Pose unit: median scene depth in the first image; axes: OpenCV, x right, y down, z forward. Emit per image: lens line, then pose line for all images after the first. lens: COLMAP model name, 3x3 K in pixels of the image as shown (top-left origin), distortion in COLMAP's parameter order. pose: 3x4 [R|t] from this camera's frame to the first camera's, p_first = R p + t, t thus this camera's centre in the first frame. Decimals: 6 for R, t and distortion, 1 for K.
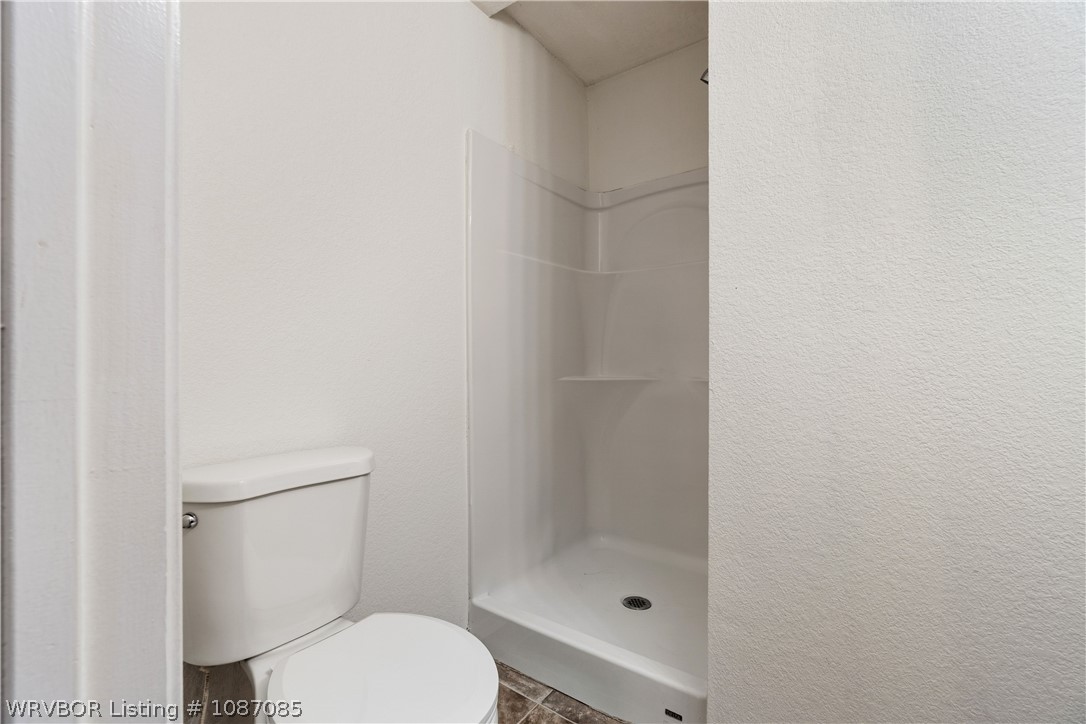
lens RADIAL K [[470.4, 0, 542.6], [0, 470.4, 362.4], [0, 0, 1]] dist [-0.004890, 0.001743]
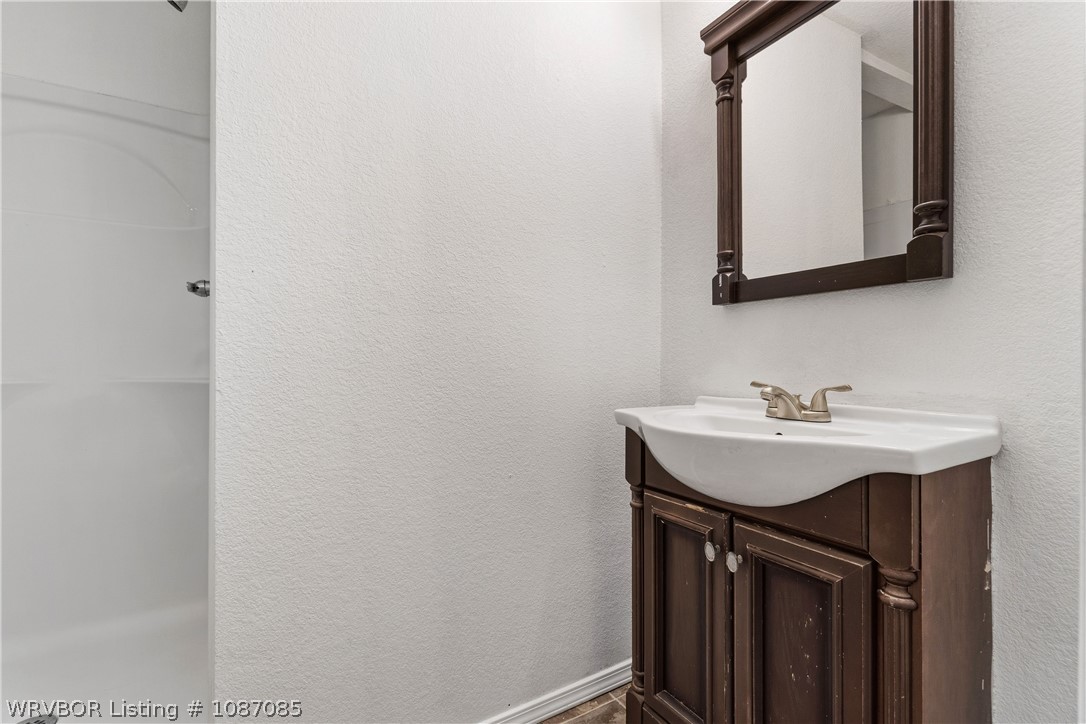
lens RADIAL K [[470.4, 0, 541.6], [0, 470.4, 364.4], [0, 0, 1]] dist [-0.004890, 0.001743]
pose [[0.408557, -0.002492, 0.912729, -0.169228], [-0.008275, 0.999945, 0.006434, 0.002990], [-0.912695, -0.010182, 0.408514, 0.169958]]
